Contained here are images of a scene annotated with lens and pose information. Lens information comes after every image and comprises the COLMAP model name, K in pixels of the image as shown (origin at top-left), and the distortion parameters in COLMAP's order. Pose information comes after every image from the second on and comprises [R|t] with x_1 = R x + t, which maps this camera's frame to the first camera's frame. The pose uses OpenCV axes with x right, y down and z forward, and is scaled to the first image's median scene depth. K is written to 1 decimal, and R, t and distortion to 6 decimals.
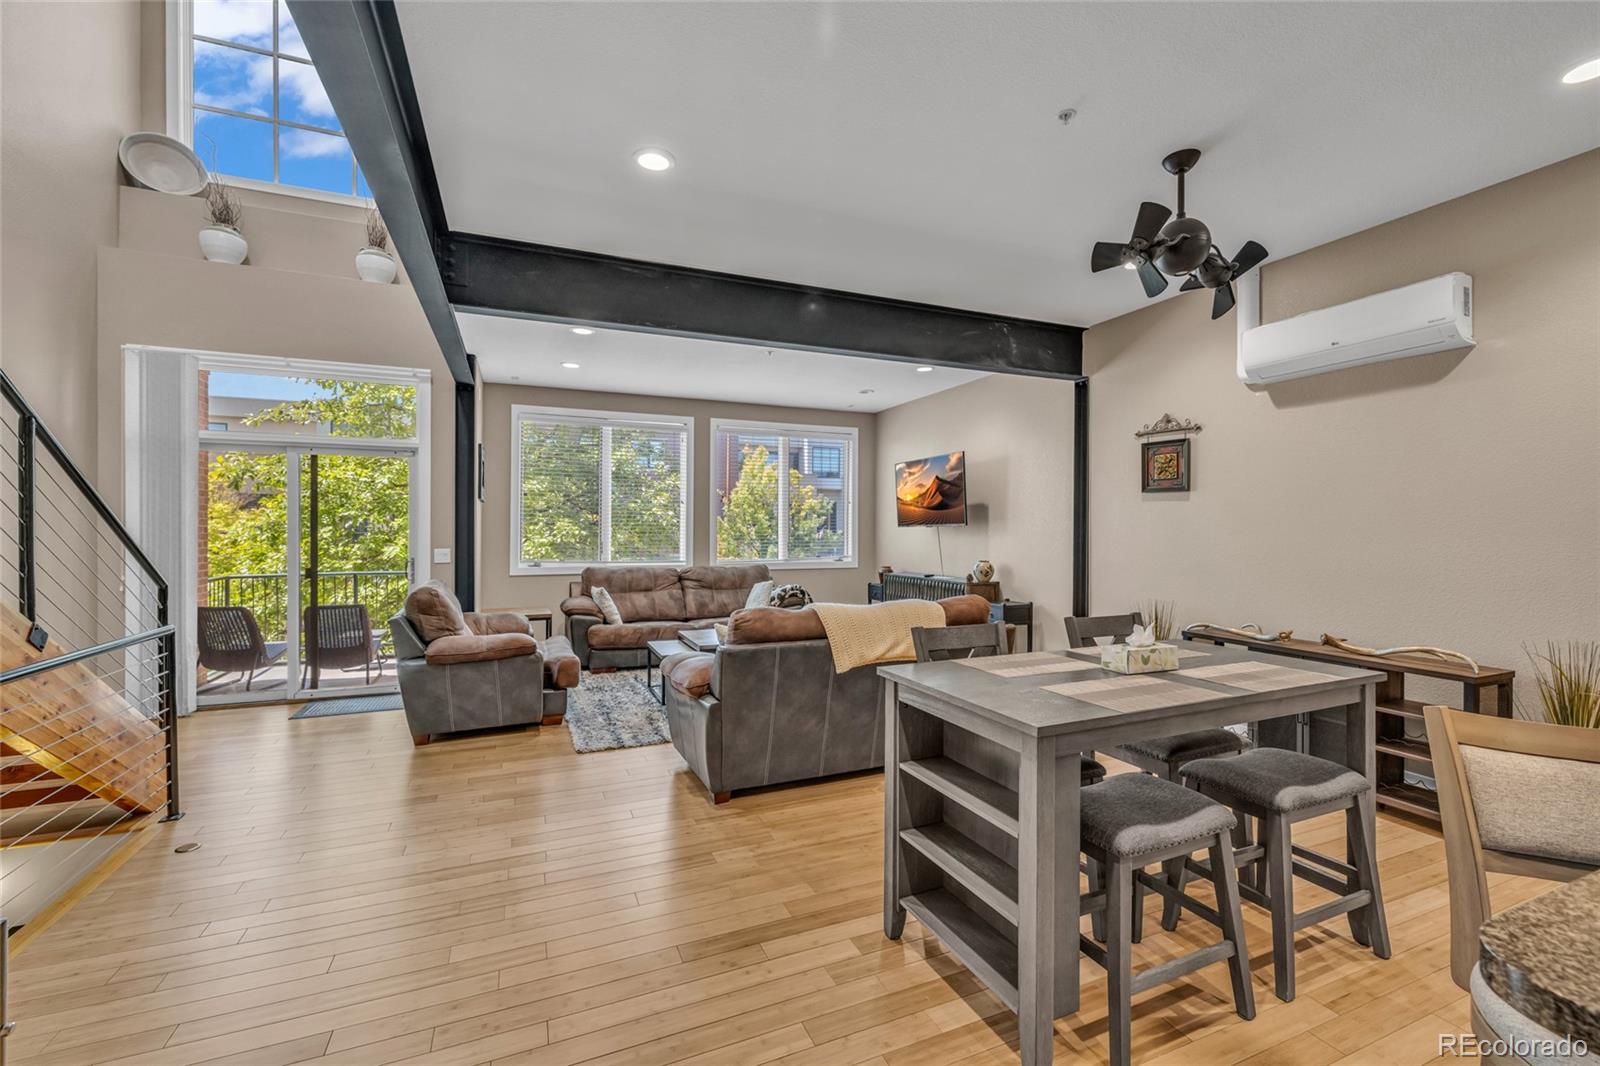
lens RADIAL K [[666.2, 0, 802.1], [0, 666.2, 533.7], [0, 0, 1]] dist [-0.002230, 0.000501]
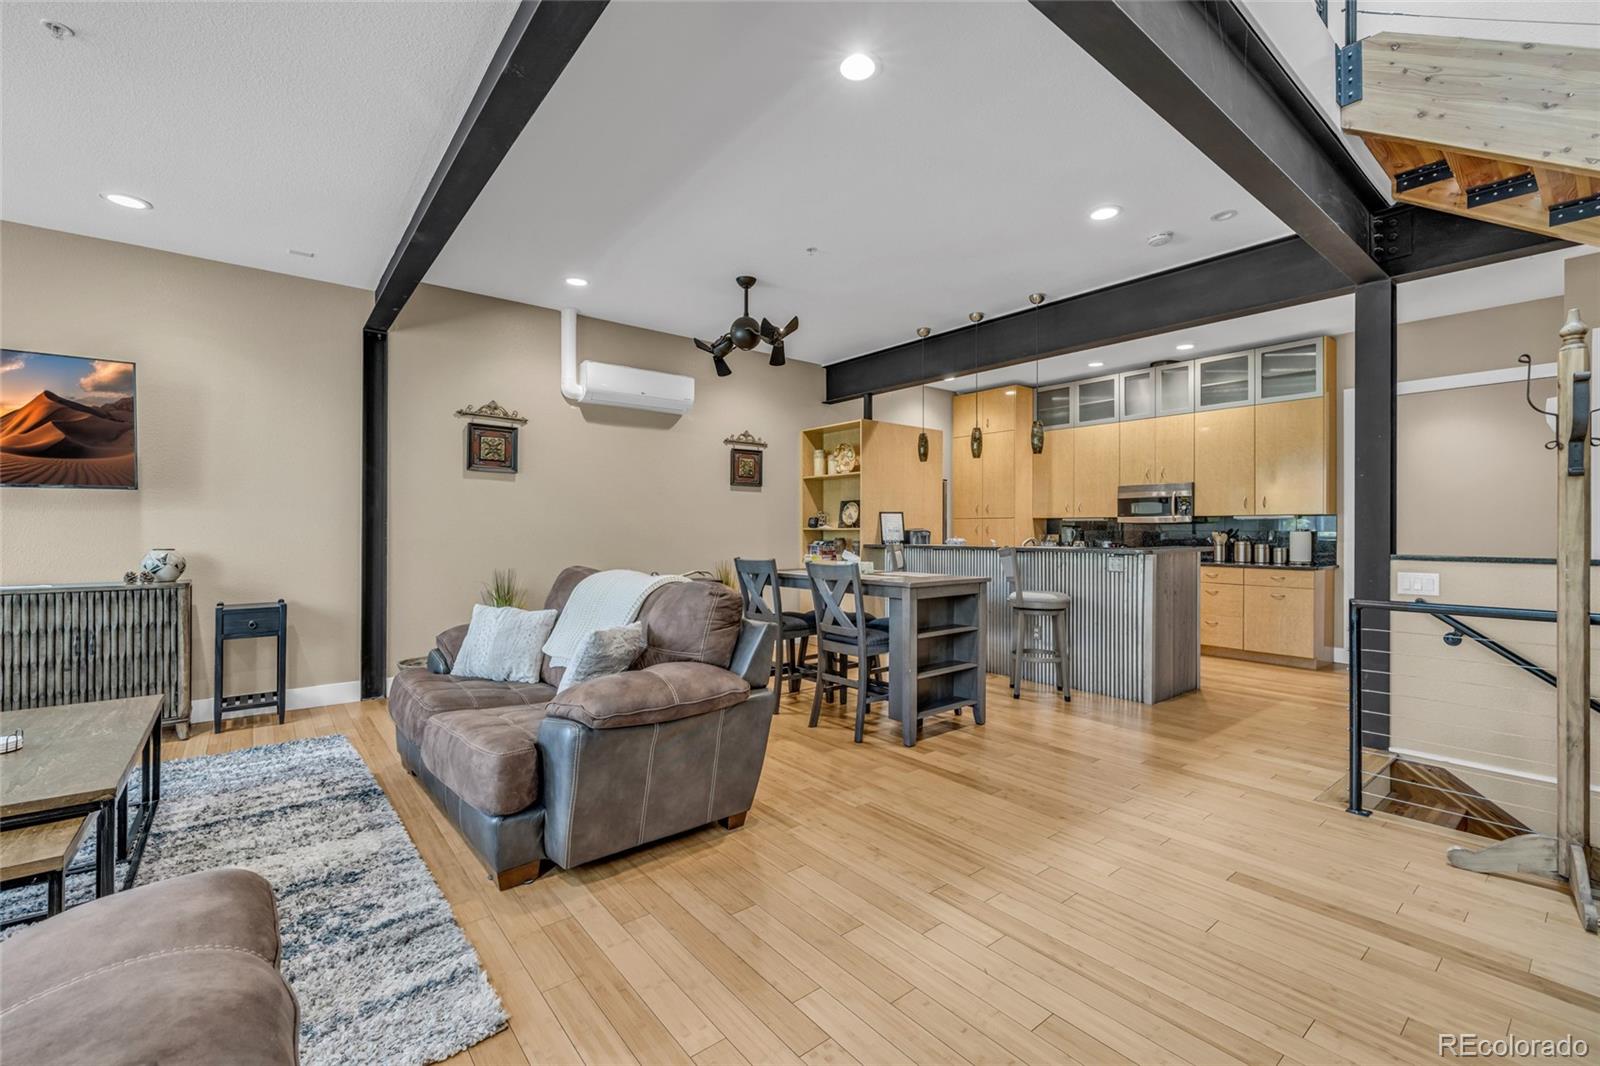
lens RADIAL K [[666.2, 0, 801.9], [0, 666.2, 527.7], [0, 0, 1]] dist [-0.002230, 0.000501]
pose [[-0.268584, 0.004362, 0.963246, -0.608140], [0.005613, 0.999980, -0.002963, 0.033368], [-0.963240, 0.004611, -0.268603, 0.753752]]
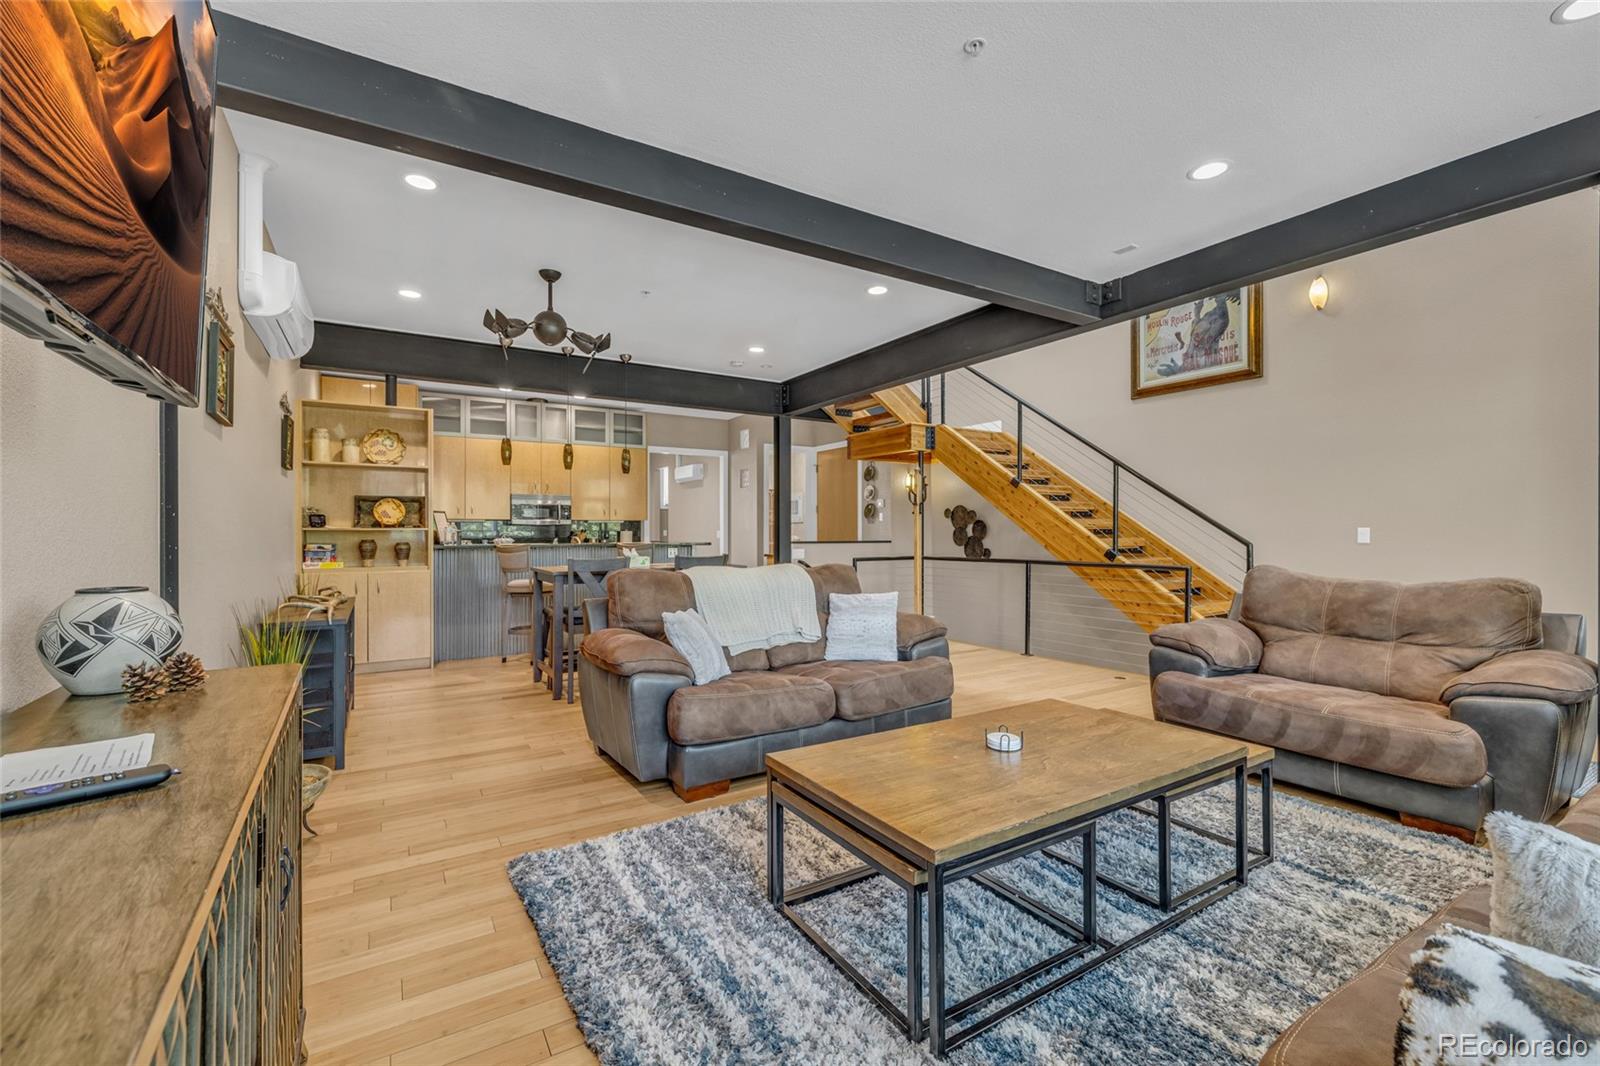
lens RADIAL K [[666.2, 0, 789.8], [0, 666.2, 529.5], [0, 0, 1]] dist [-0.002230, 0.000501]
pose [[-0.989749, -0.000689, -0.142813, 0.126277], [-0.001636, 0.999977, 0.006512, 0.023711], [0.142805, 0.006678, -0.989728, 1.528172]]
